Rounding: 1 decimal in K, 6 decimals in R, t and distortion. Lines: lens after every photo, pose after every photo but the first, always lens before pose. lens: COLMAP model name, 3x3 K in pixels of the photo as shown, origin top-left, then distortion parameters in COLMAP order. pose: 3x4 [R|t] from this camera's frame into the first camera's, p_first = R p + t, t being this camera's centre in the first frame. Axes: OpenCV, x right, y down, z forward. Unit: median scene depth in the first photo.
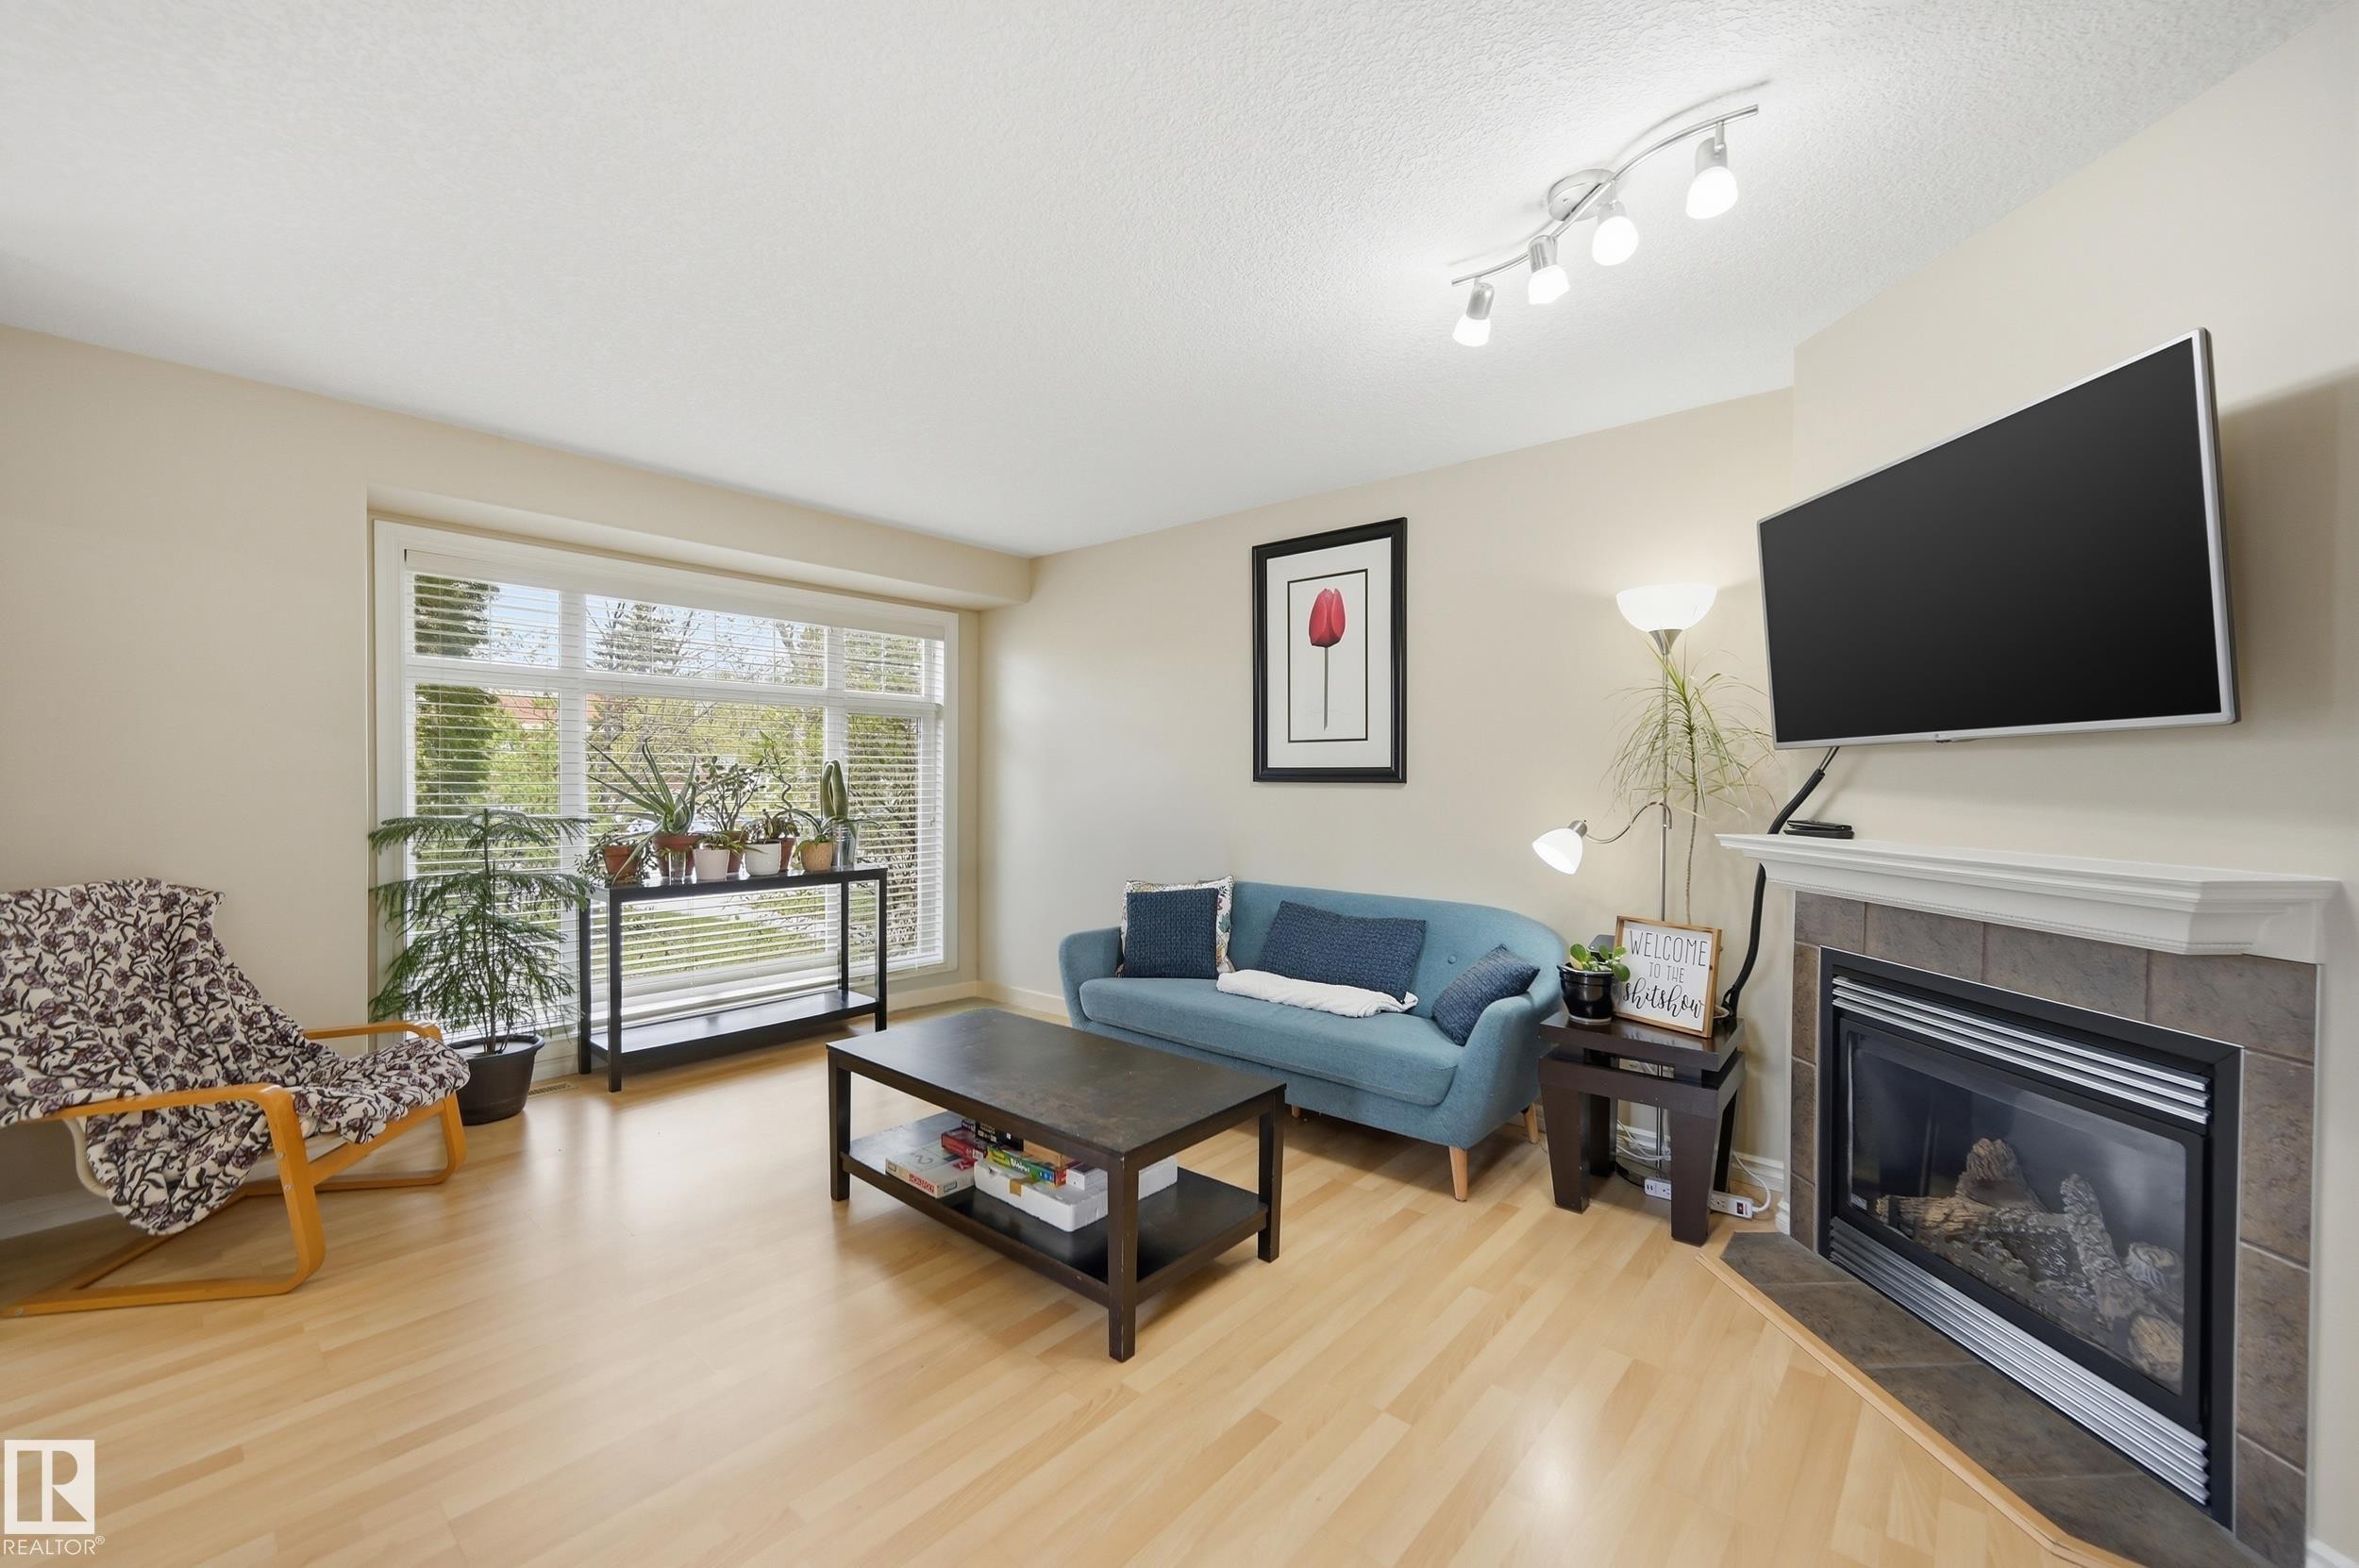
lens RADIAL K [[947.3, 0, 1179.4], [0, 947.3, 780.2], [0, 0, 1]] dist [0.000200, 0.000276]
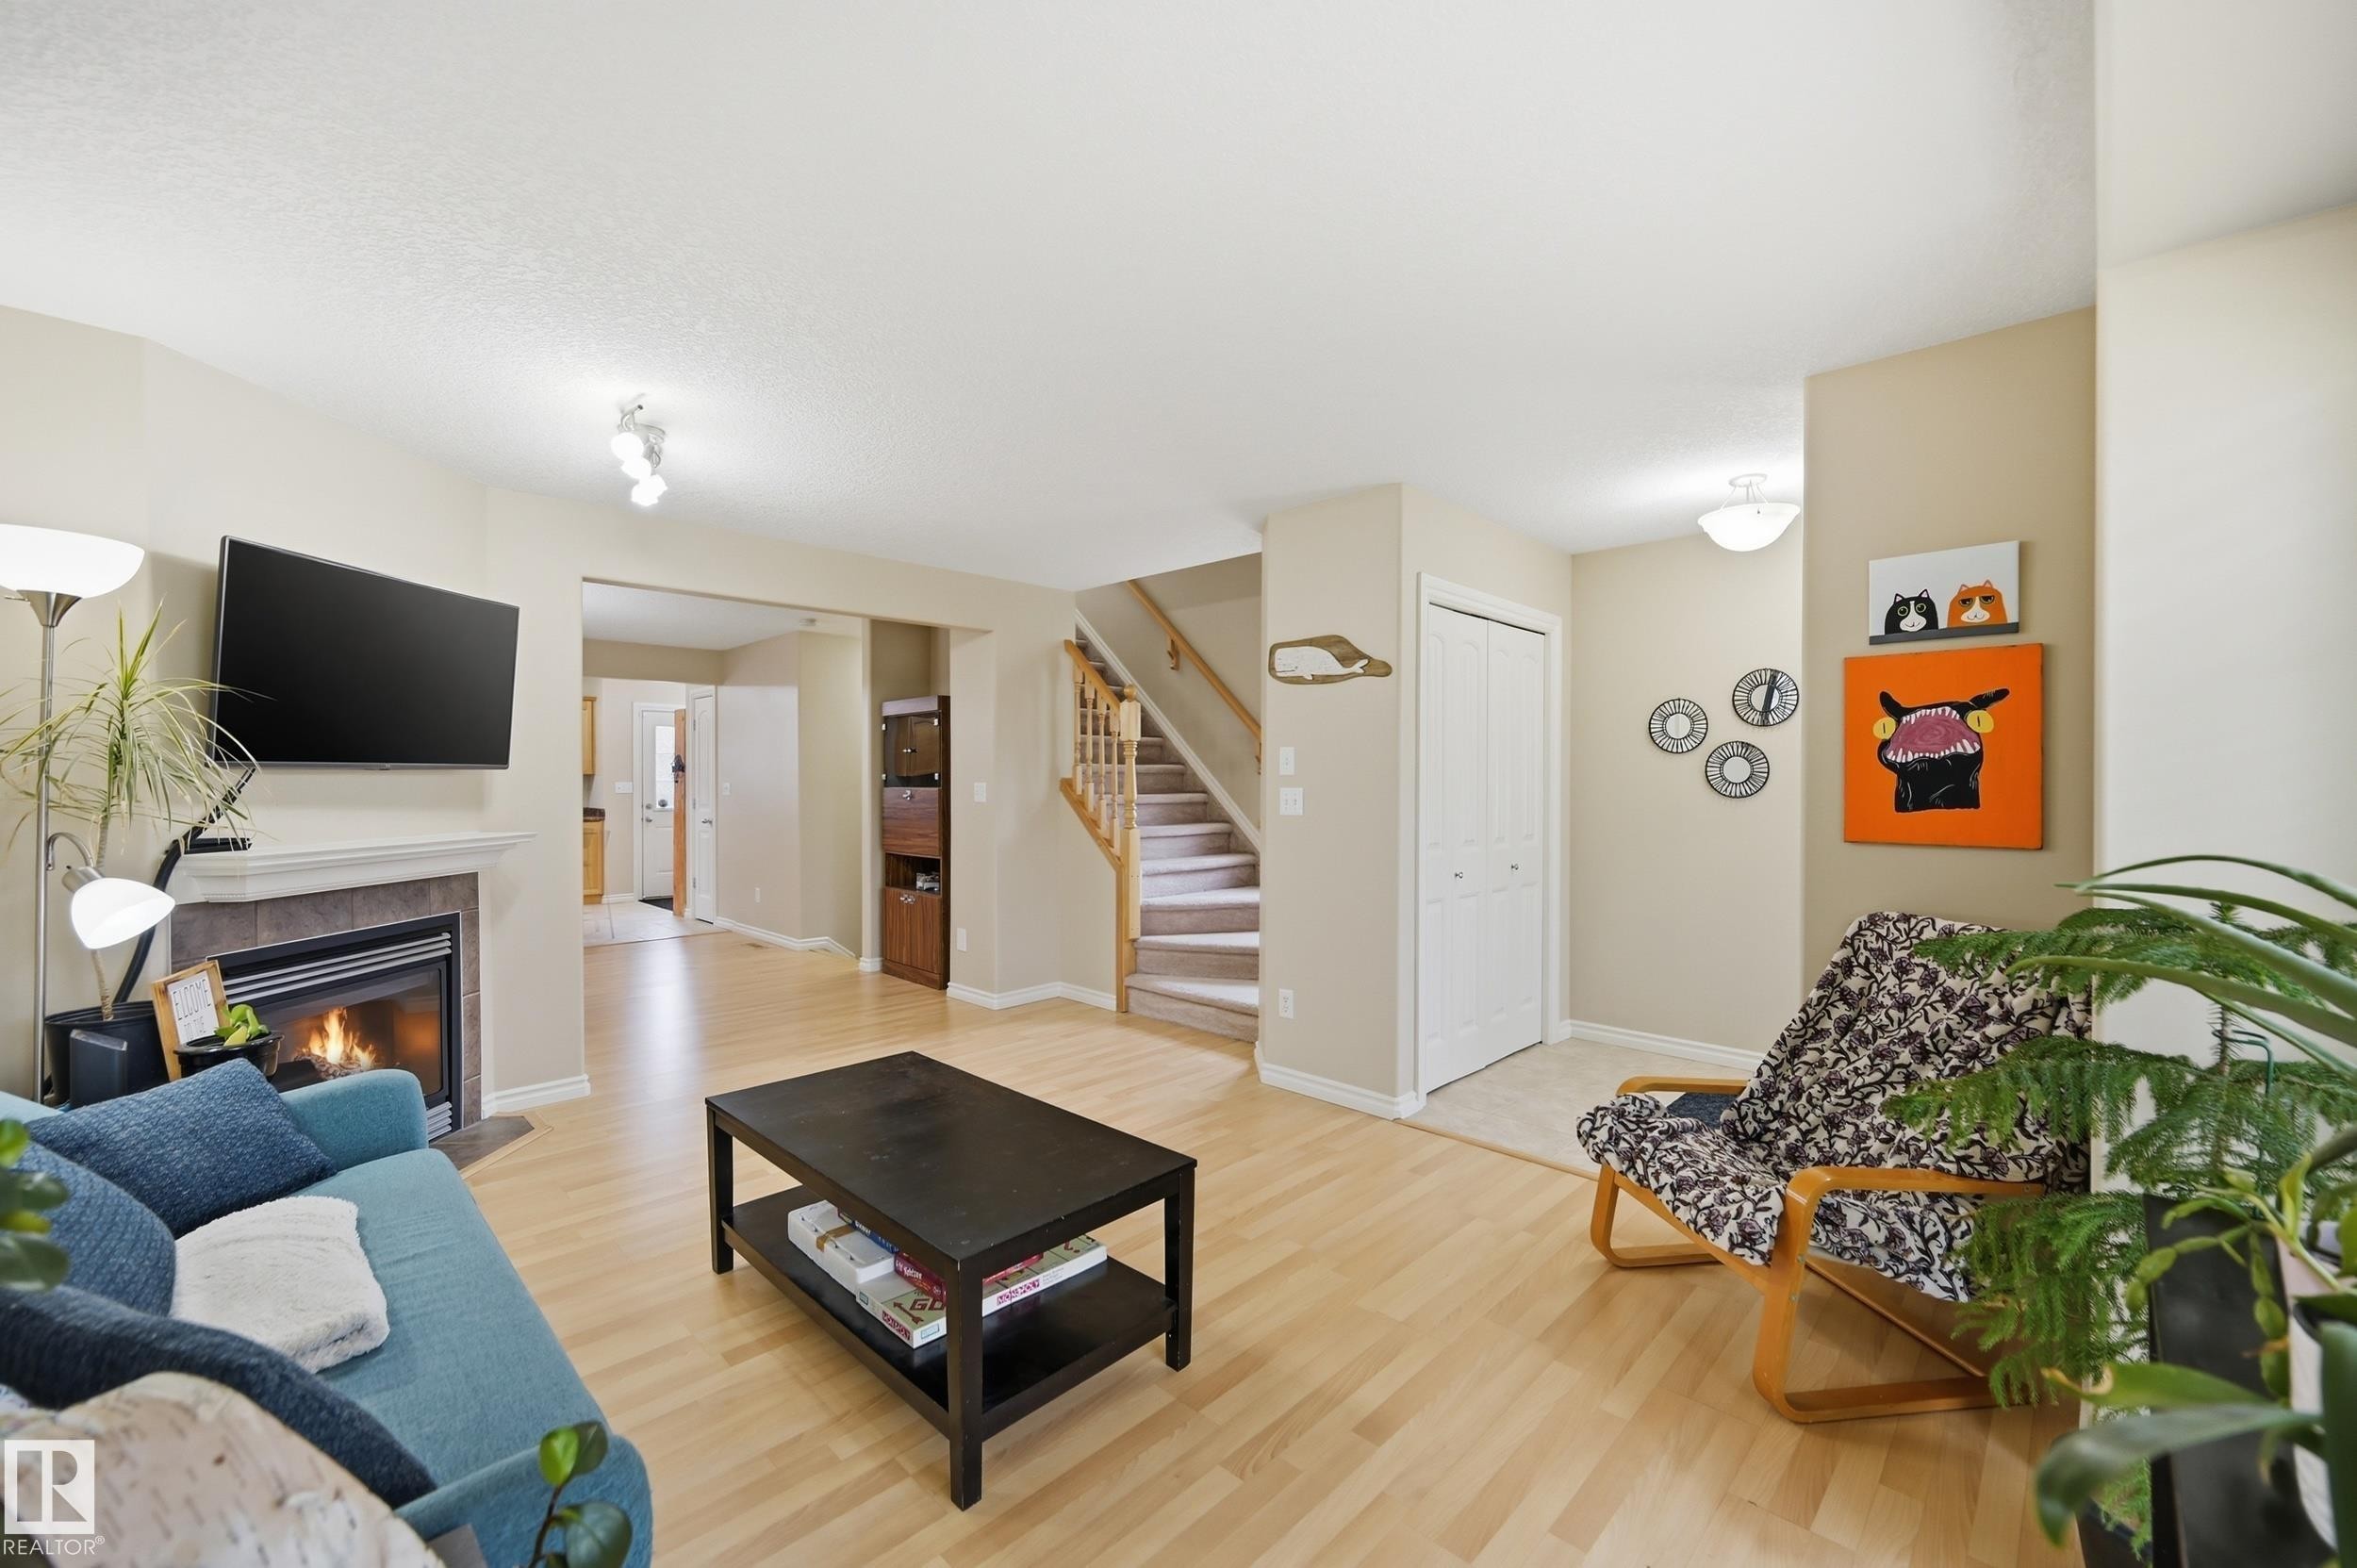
lens RADIAL K [[946.6, 0, 1178.4], [0, 946.6, 780.2], [0, 0, 1]] dist [0.000200, 0.000276]
pose [[-0.997767, -0.004432, 0.066642, -0.481931], [-0.004377, 0.999990, 0.000972, -0.027608], [-0.066646, 0.000678, -0.997776, 2.070496]]
